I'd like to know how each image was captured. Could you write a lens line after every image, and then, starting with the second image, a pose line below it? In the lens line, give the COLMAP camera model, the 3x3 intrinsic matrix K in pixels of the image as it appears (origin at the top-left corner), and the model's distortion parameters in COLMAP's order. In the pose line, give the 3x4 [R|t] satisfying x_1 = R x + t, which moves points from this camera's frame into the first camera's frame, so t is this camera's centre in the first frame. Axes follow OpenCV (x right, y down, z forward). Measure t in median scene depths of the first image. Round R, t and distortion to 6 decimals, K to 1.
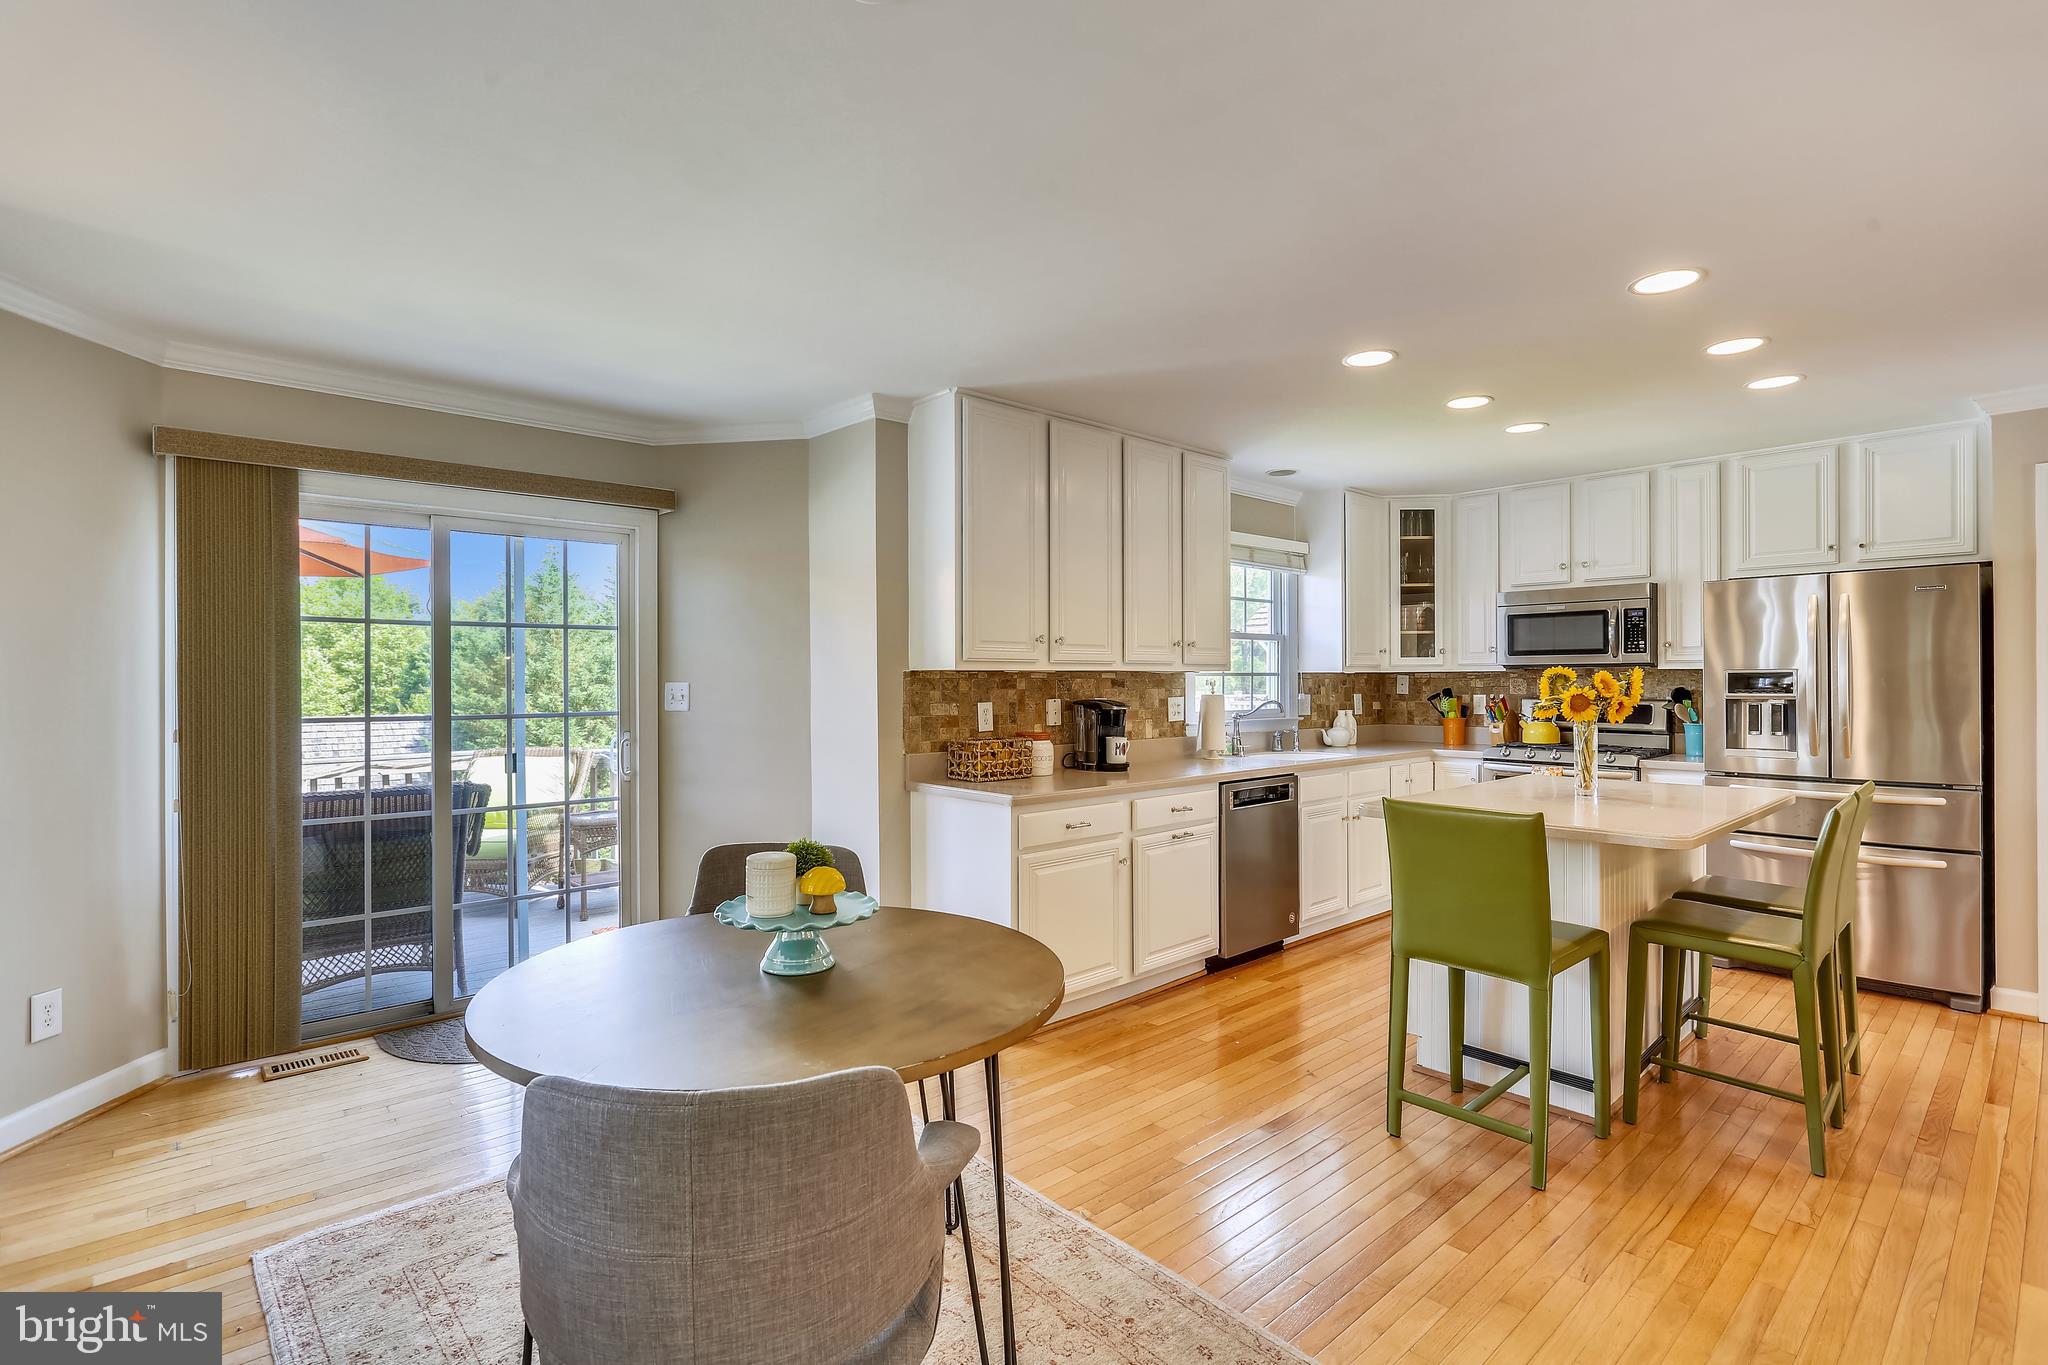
lens RADIAL K [[951.1, 0, 1027.7], [0, 951.1, 678.1], [0, 0, 1]] dist [-0.000424, -0.000264]
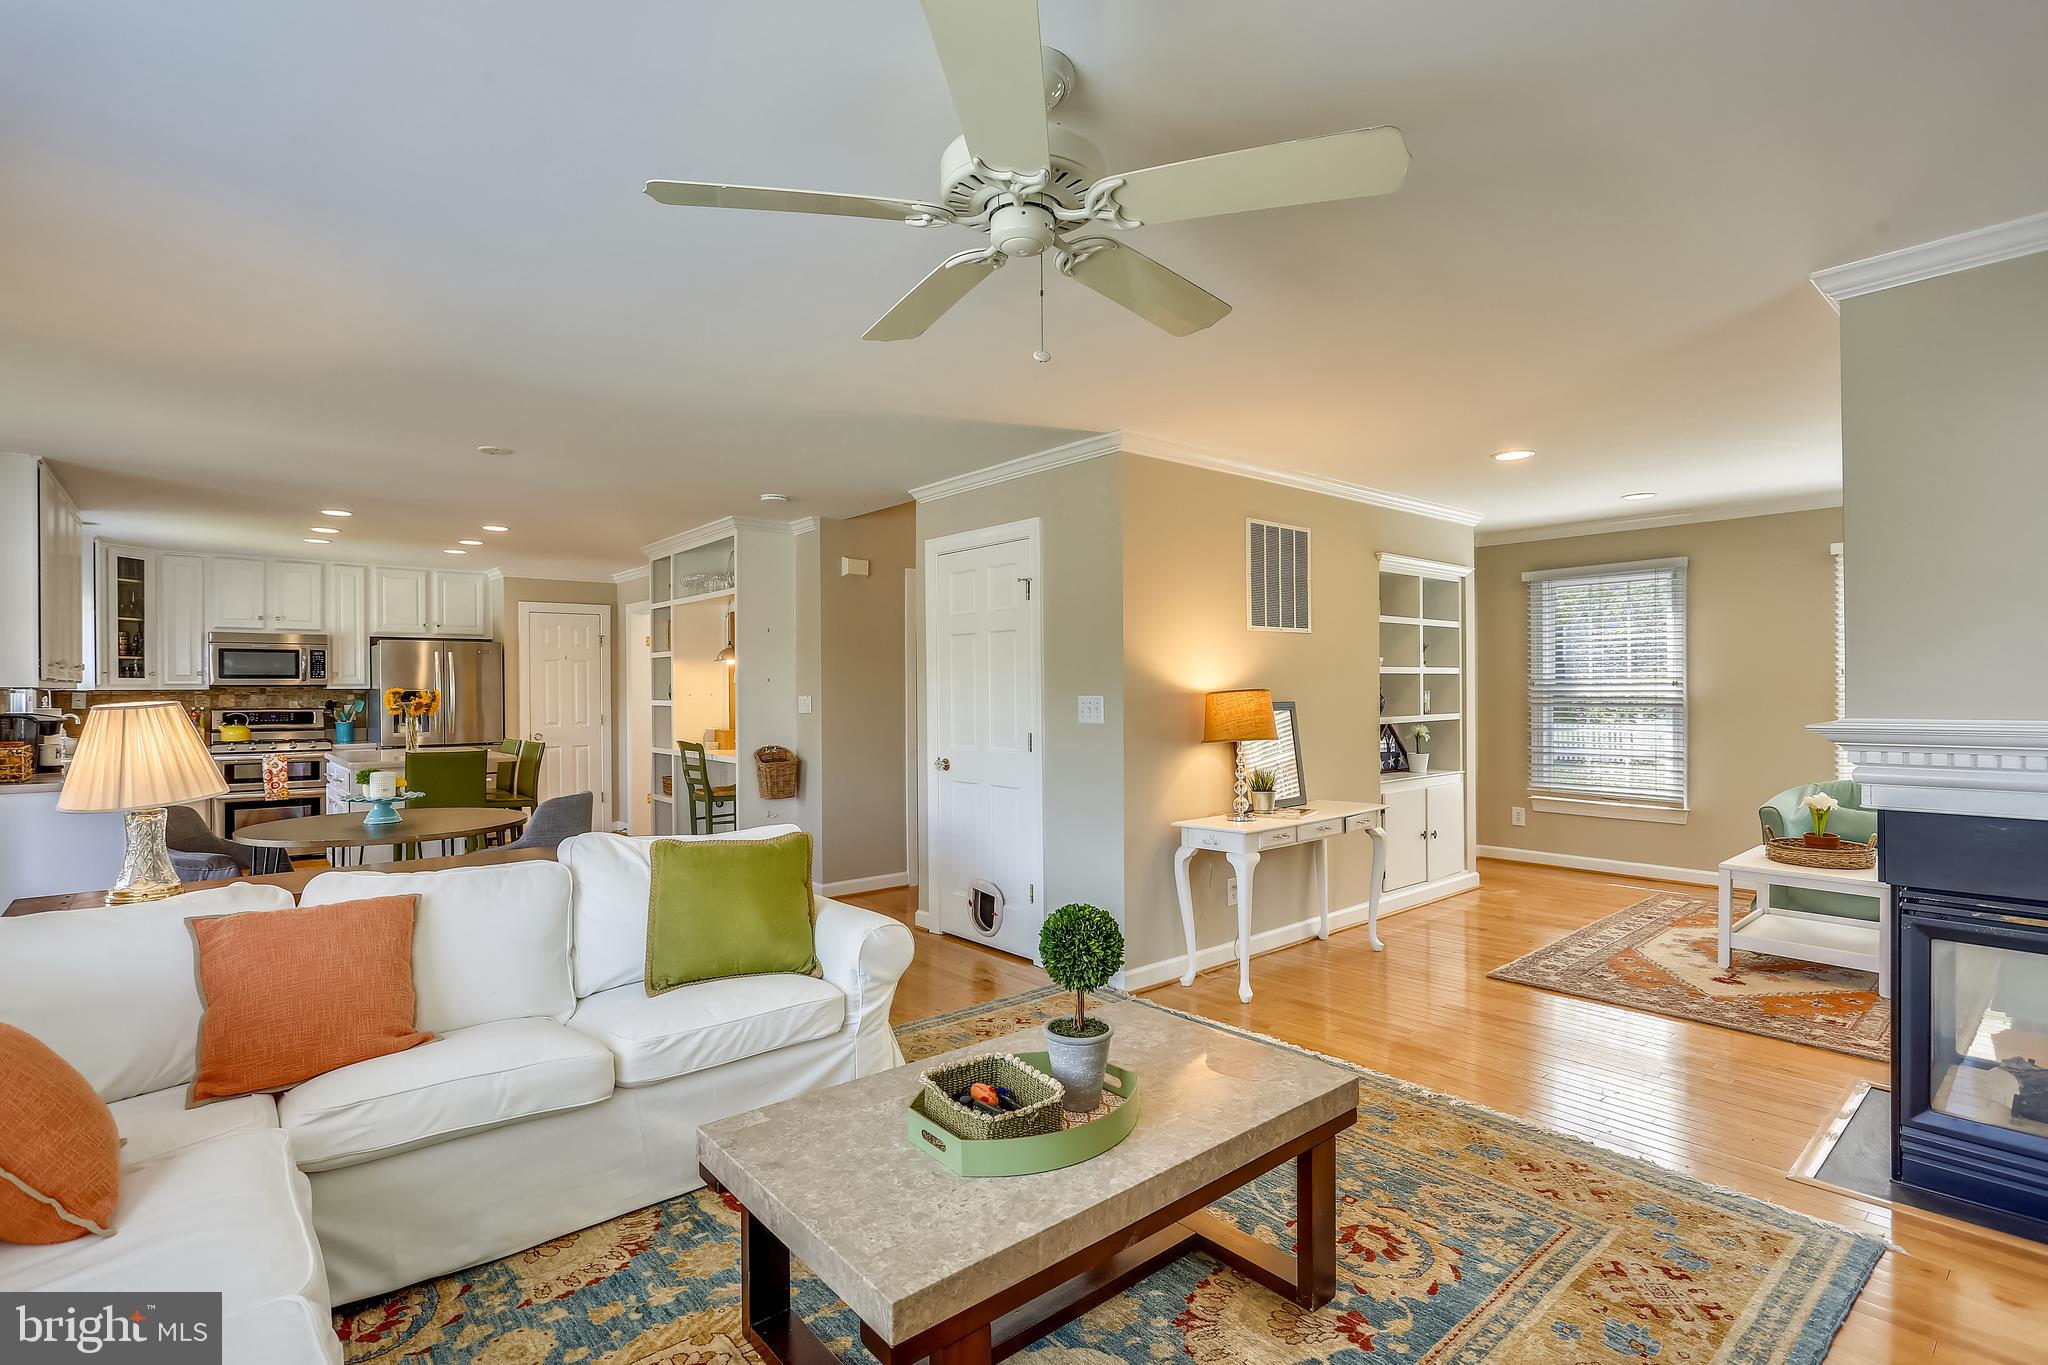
lens RADIAL K [[958.7, 0, 1015.5], [0, 958.7, 687.6], [0, 0, 1]] dist [-0.010470, 0.001086]
pose [[0.035333, 0.004145, 0.999367, -0.931999], [0.003689, 0.999984, -0.004278, 0.000031], [-0.999369, 0.003838, 0.035317, -0.224854]]
